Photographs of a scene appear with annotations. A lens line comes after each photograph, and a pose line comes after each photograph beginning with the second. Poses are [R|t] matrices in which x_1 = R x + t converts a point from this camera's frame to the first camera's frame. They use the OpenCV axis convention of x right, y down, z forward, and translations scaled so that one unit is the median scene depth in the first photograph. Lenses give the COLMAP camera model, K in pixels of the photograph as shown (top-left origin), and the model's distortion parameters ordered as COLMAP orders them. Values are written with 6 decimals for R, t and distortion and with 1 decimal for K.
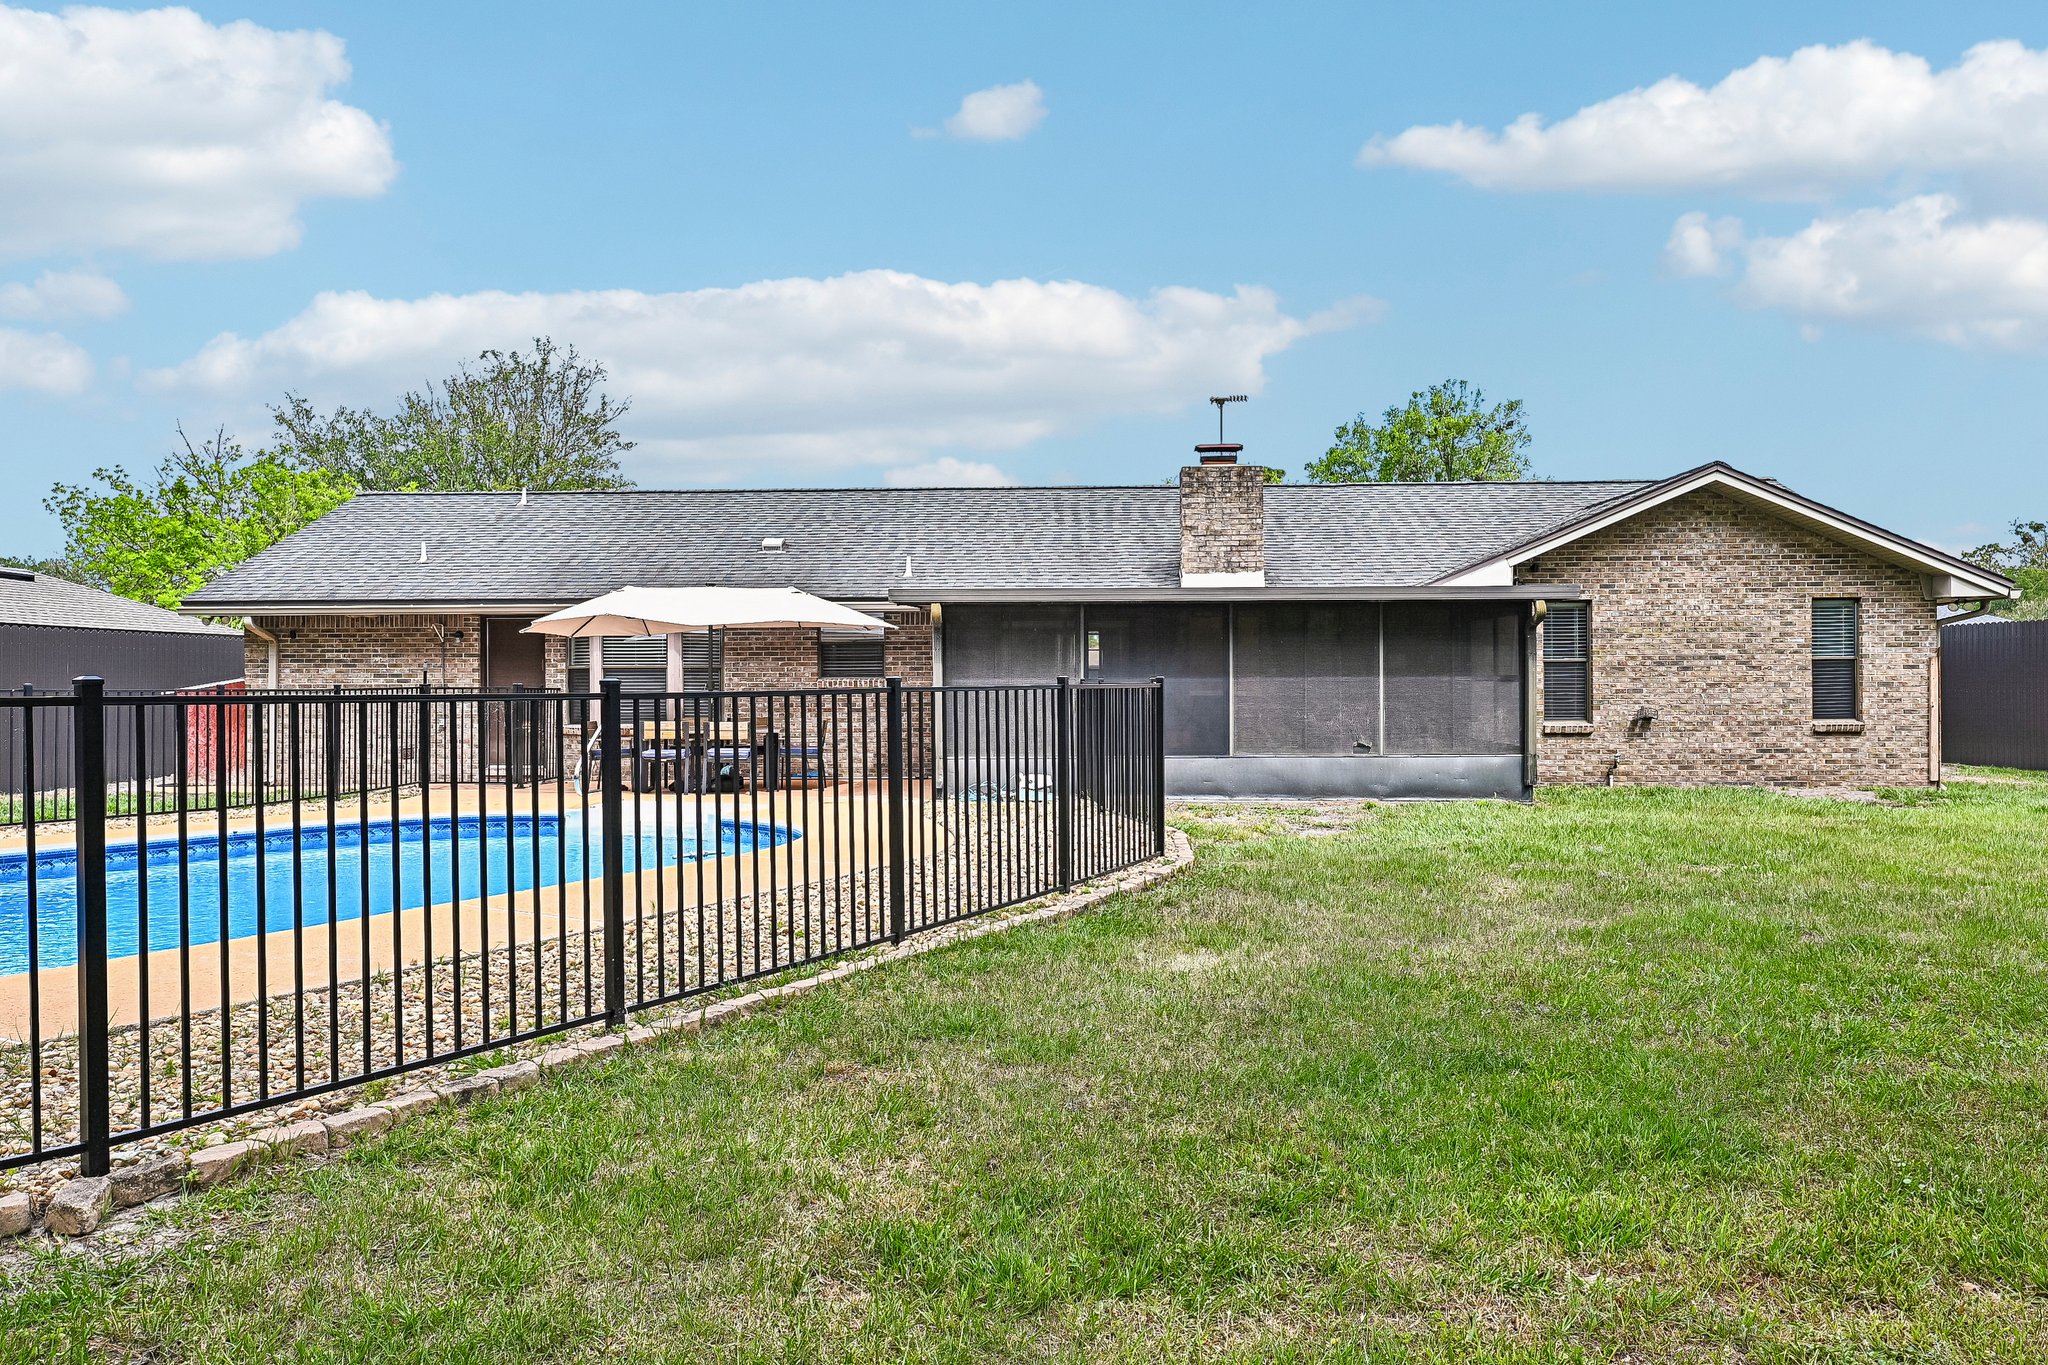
lens RADIAL K [[1498.0, 0, 1029.8], [0, 1498.0, 684.8], [0, 0, 1]] dist [0.009339, -0.005370]
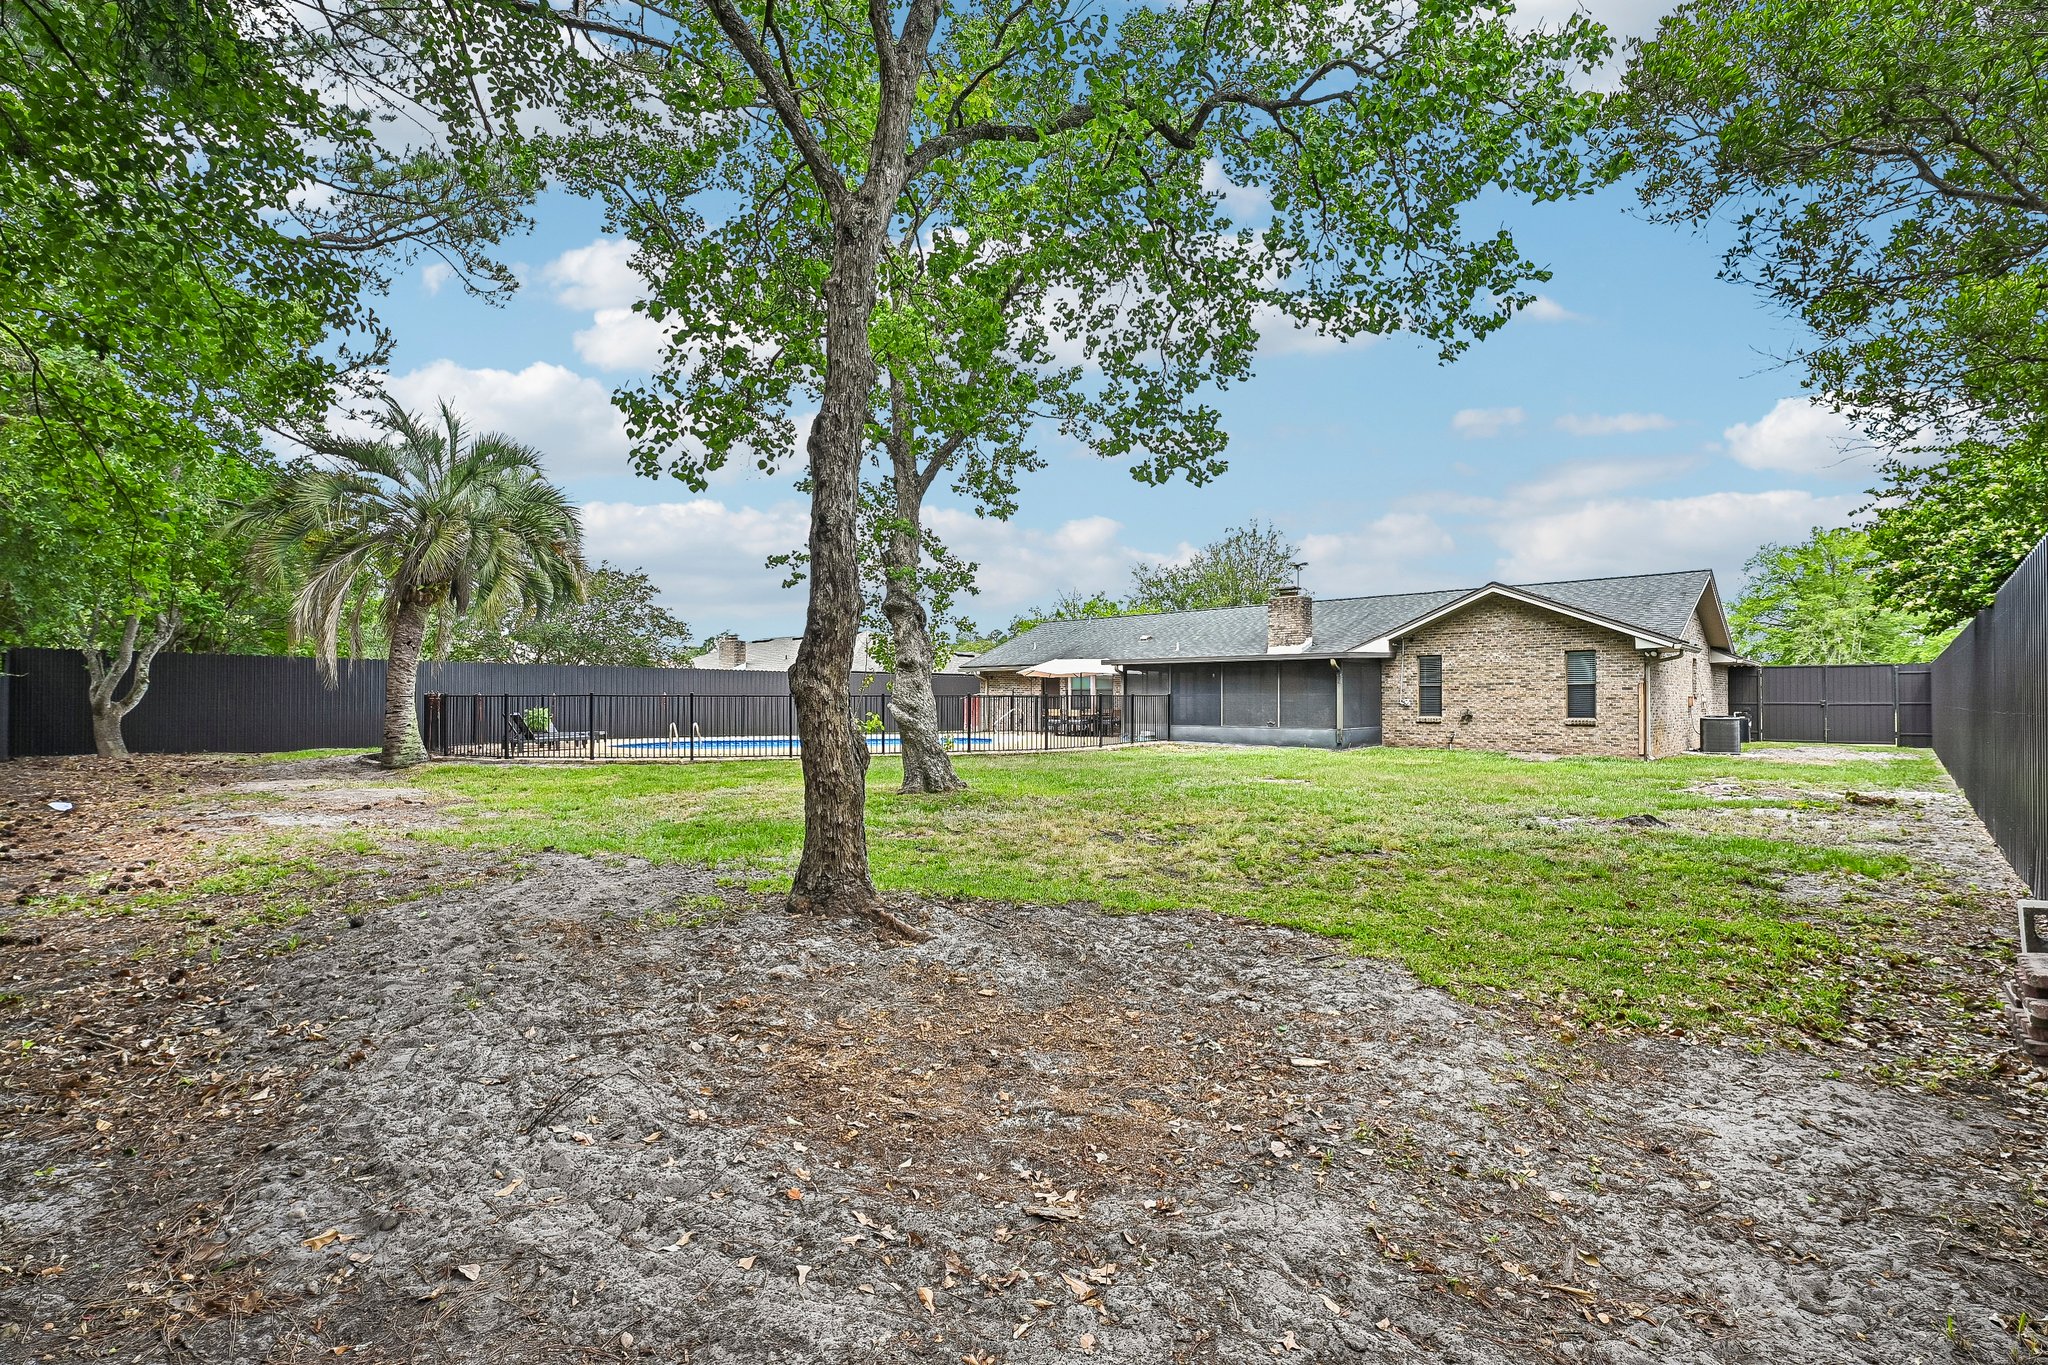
lens RADIAL K [[924.8, 0, 1029.7], [0, 924.8, 694.0], [0, 0, 1]] dist [0.001370, -0.002056]
pose [[0.746967, 0.003288, -0.664853, 0.780672], [-0.005915, 0.999981, -0.001701, 0.000153], [0.664835, 0.005204, 0.746973, -0.268268]]
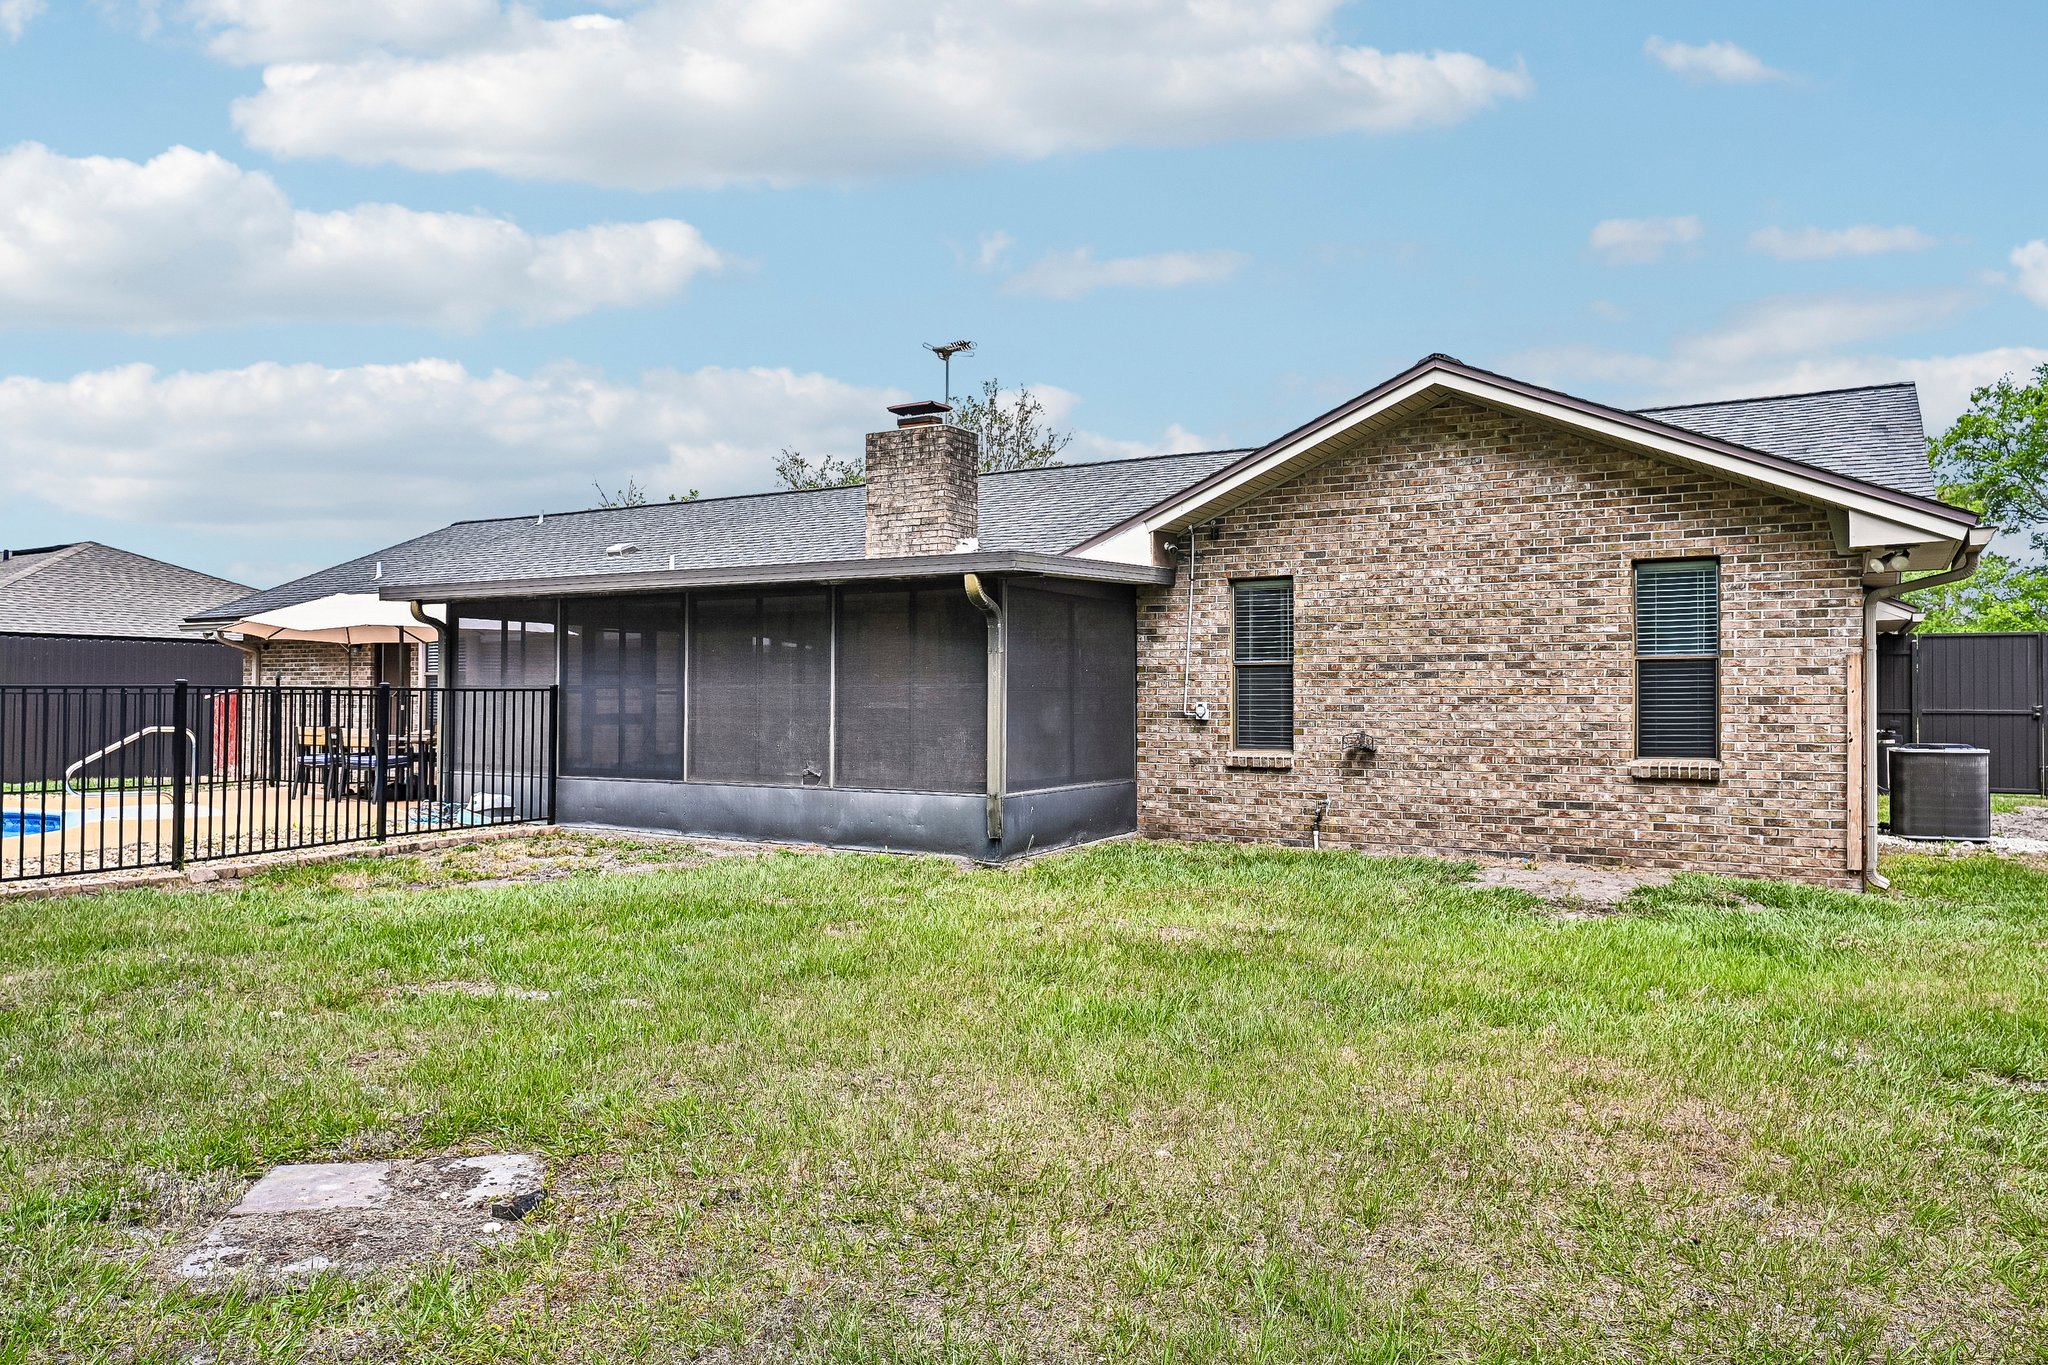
lens RADIAL K [[1392.9, 0, 1031.2], [0, 1392.9, 686.7], [0, 0, 1]] dist [0.007875, 0.004936]
pose [[0.877171, 0.003850, -0.480163, 0.578902], [-0.008416, 0.999938, -0.007357, 0.000501], [0.480105, 0.010495, 0.877148, 0.379864]]
